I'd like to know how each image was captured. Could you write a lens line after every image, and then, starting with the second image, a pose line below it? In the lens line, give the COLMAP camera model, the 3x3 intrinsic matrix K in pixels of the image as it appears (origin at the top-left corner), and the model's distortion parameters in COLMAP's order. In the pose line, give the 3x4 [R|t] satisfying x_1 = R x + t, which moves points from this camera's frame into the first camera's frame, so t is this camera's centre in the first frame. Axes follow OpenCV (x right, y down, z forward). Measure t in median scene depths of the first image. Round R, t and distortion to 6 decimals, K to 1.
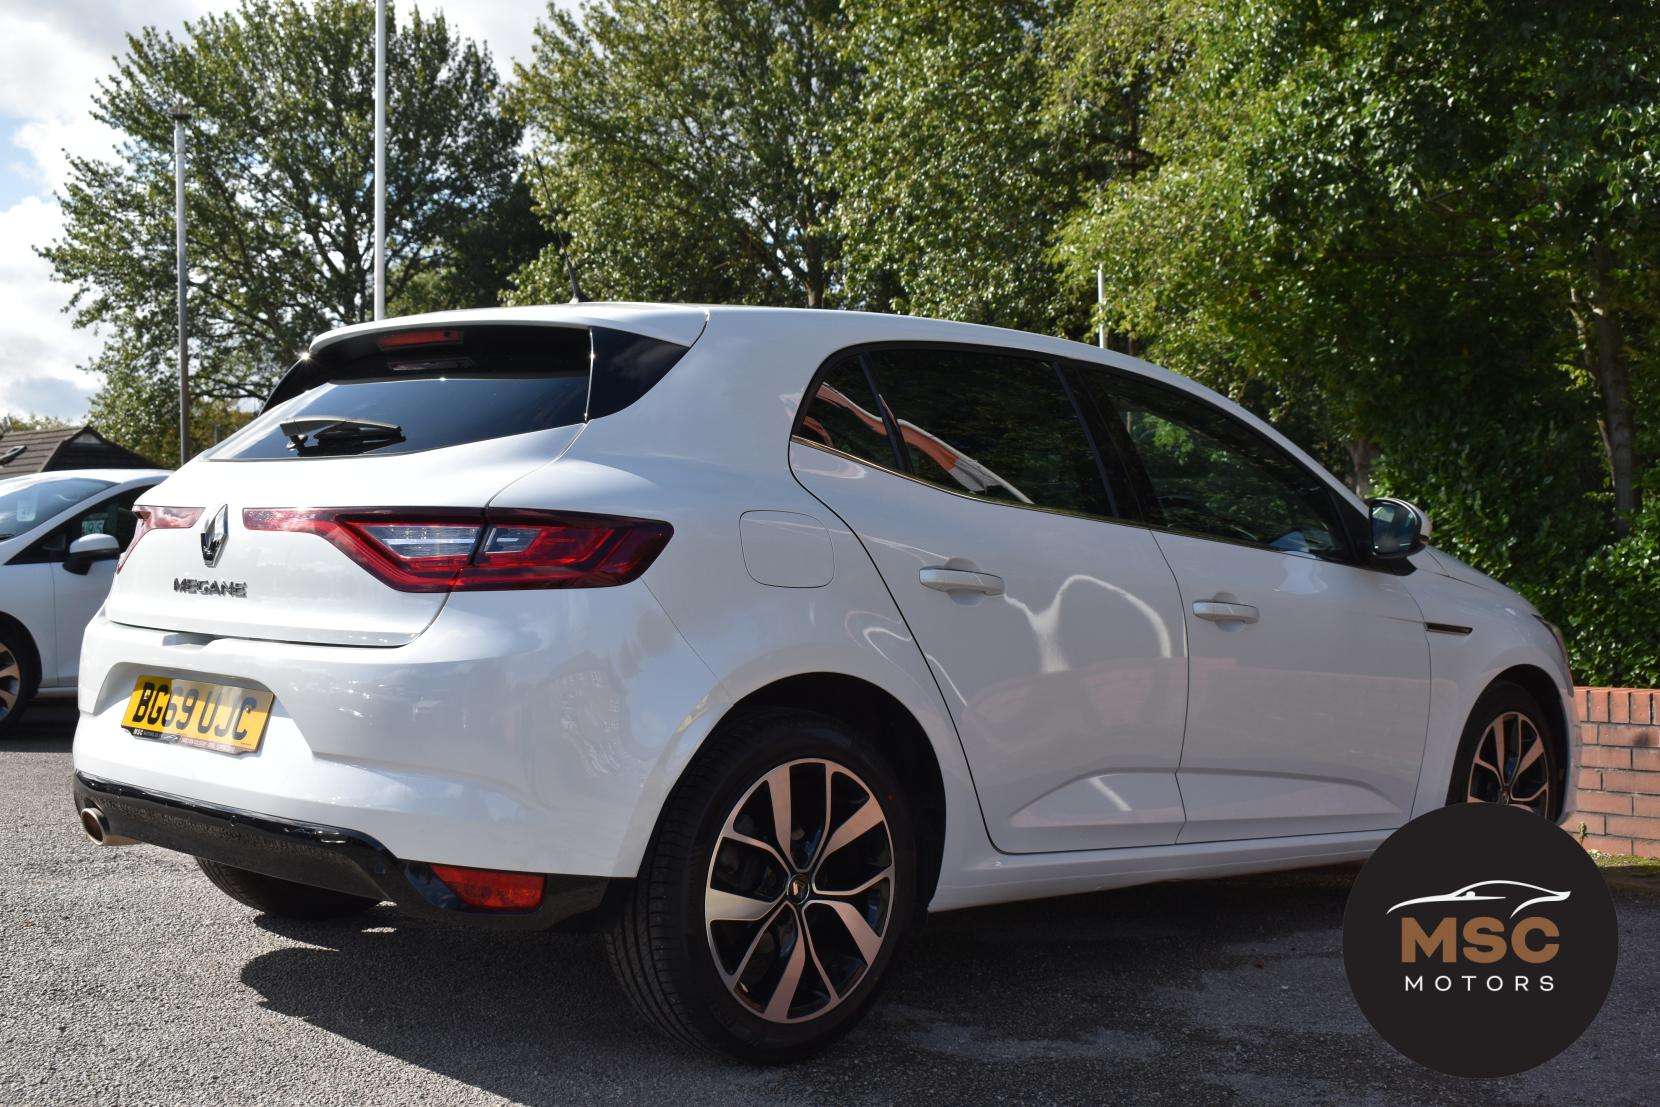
lens RADIAL K [[2137.8, 0, 834.9], [0, 2137.8, 574.3], [0, 0, 1]] dist [-0.051312, 0.000000]
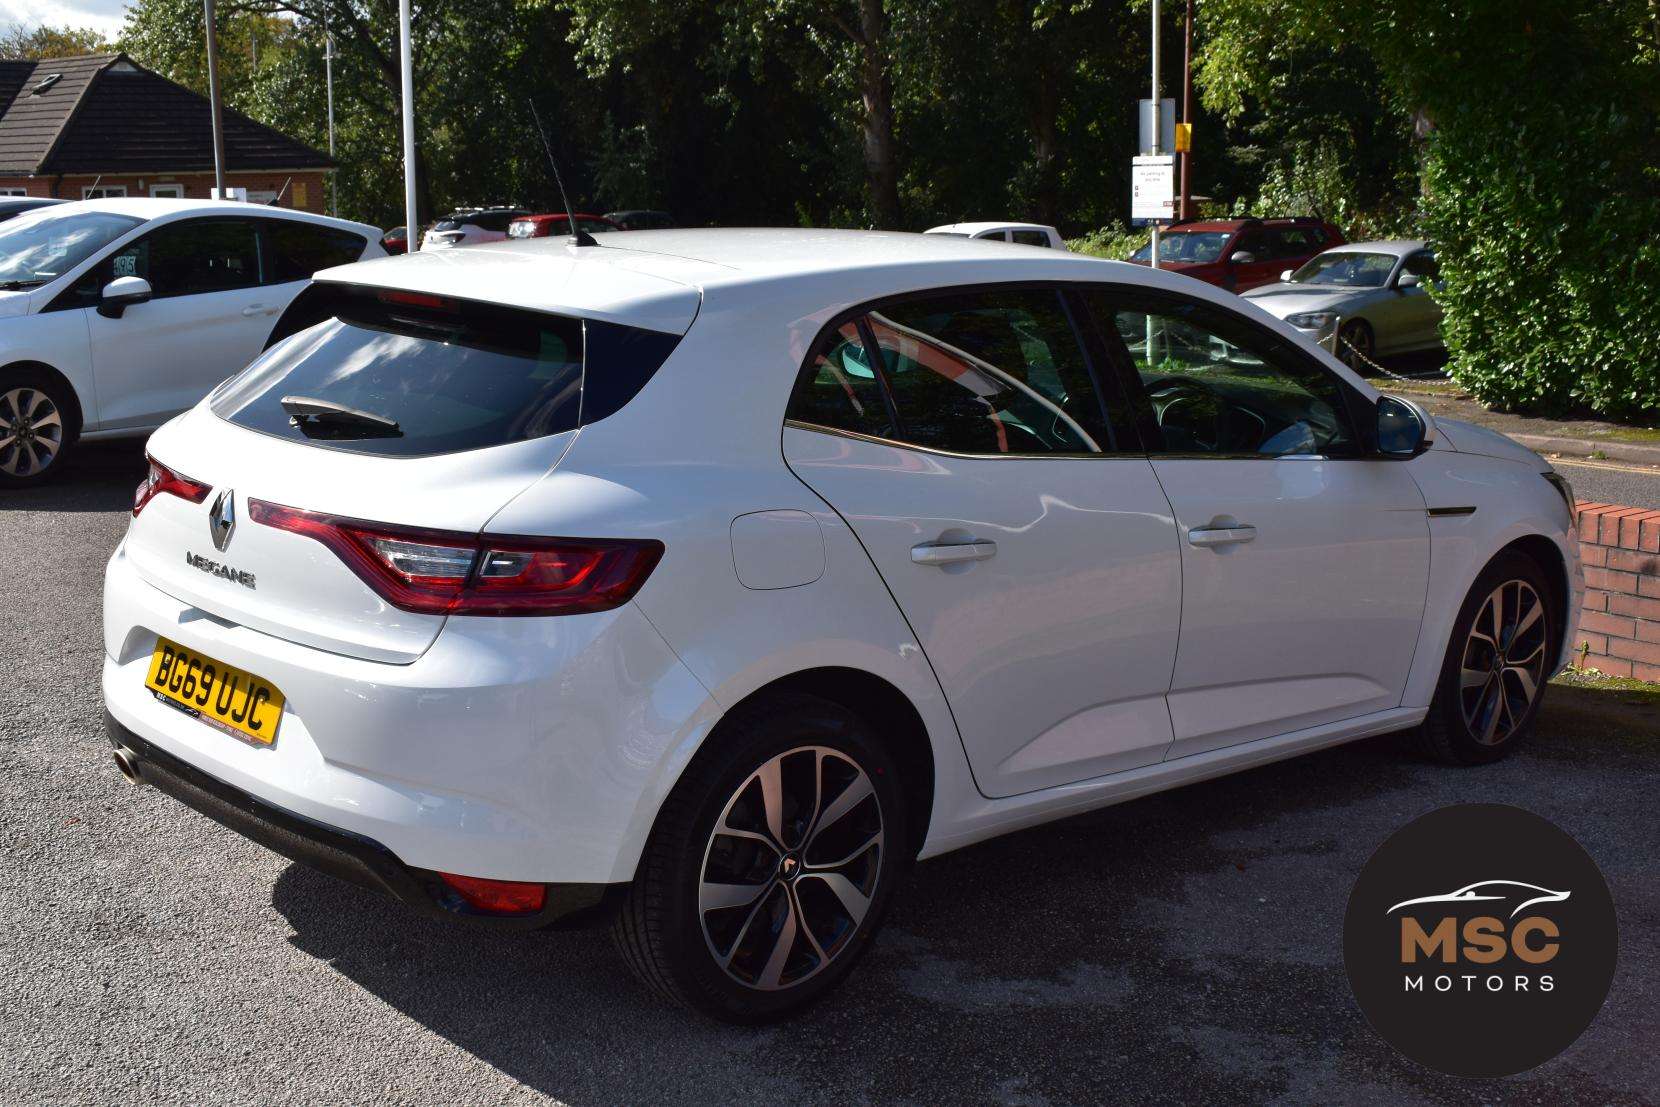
lens RADIAL K [[2137.8, 0, 839.0], [0, 2137.8, 579.7], [0, 0, 1]] dist [-0.051312, 0.000000]
pose [[0.999699, 0.006784, -0.023560, 0.029328], [-0.001954, 0.979952, 0.199222, -0.189768], [0.024440, -0.199116, 0.979671, -0.004114]]
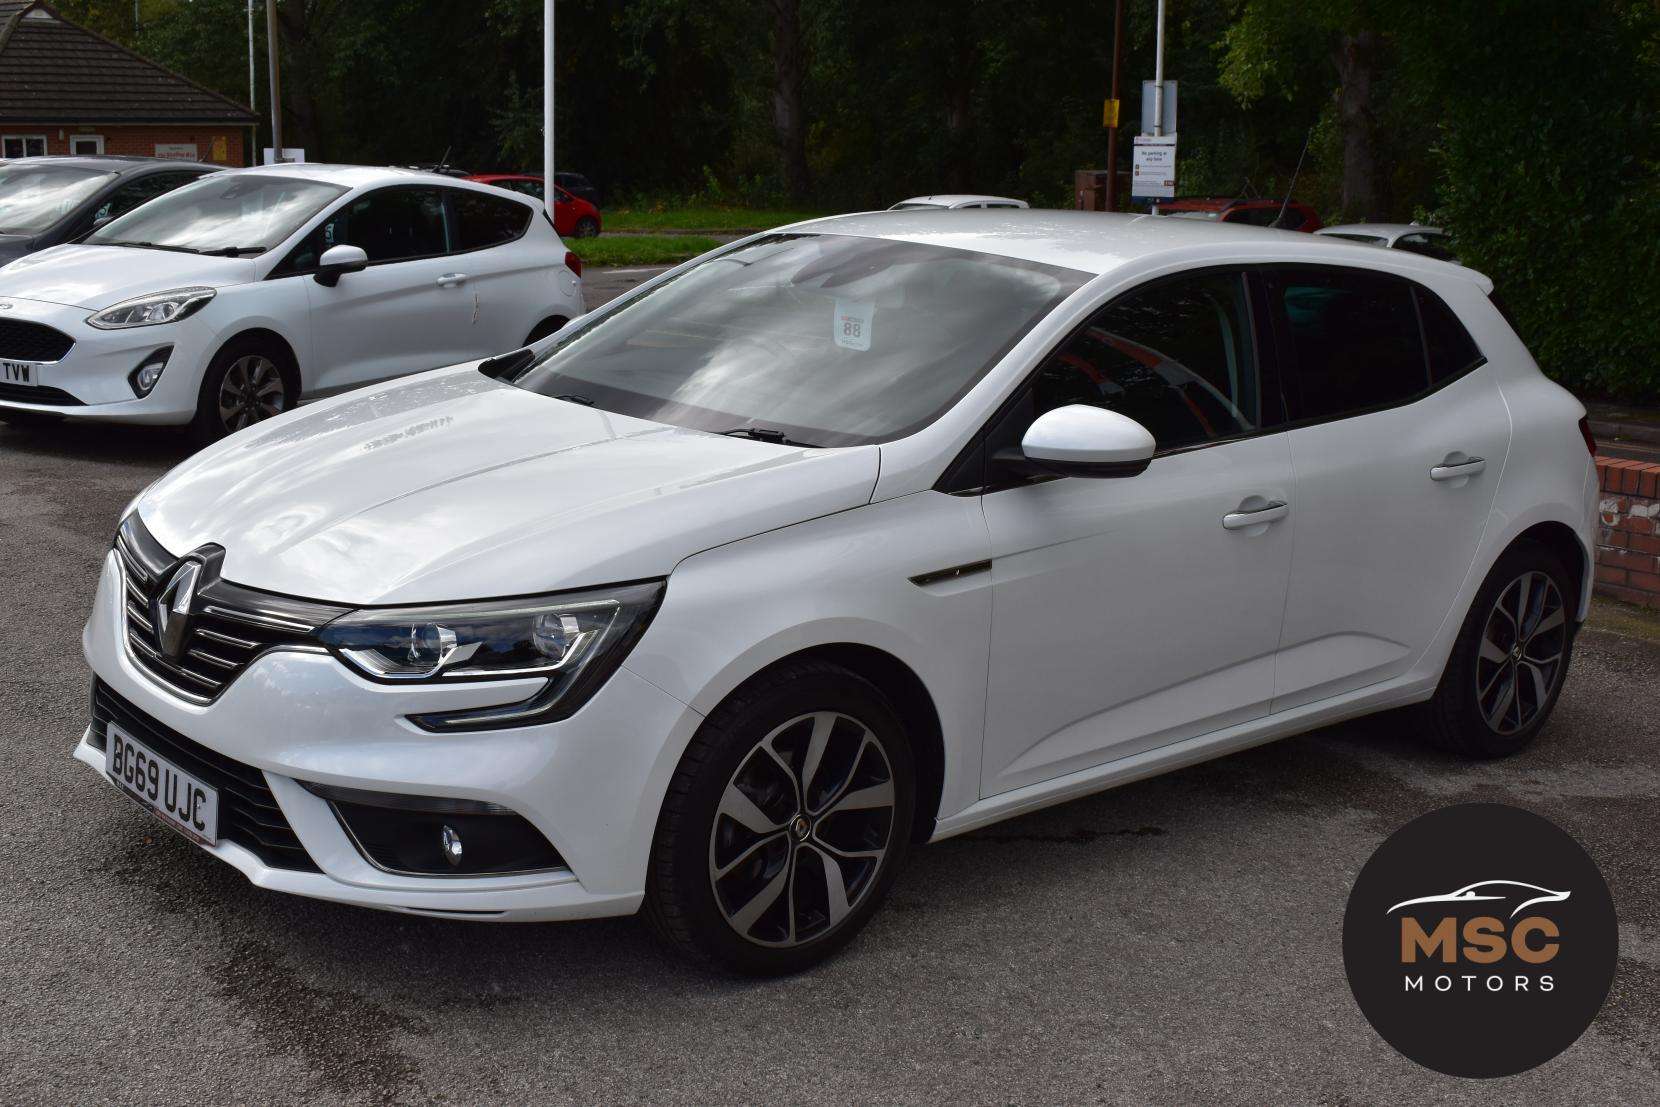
lens RADIAL K [[2137.8, 0, 779.7], [0, 2137.8, 573.2], [0, 0, 1]] dist [-0.051312, 0.000000]
pose [[0.998645, 0.016059, 0.049505, -0.446027], [-0.026318, 0.976449, 0.214139, -0.213459], [-0.044900, -0.215152, 0.975548, -0.070415]]
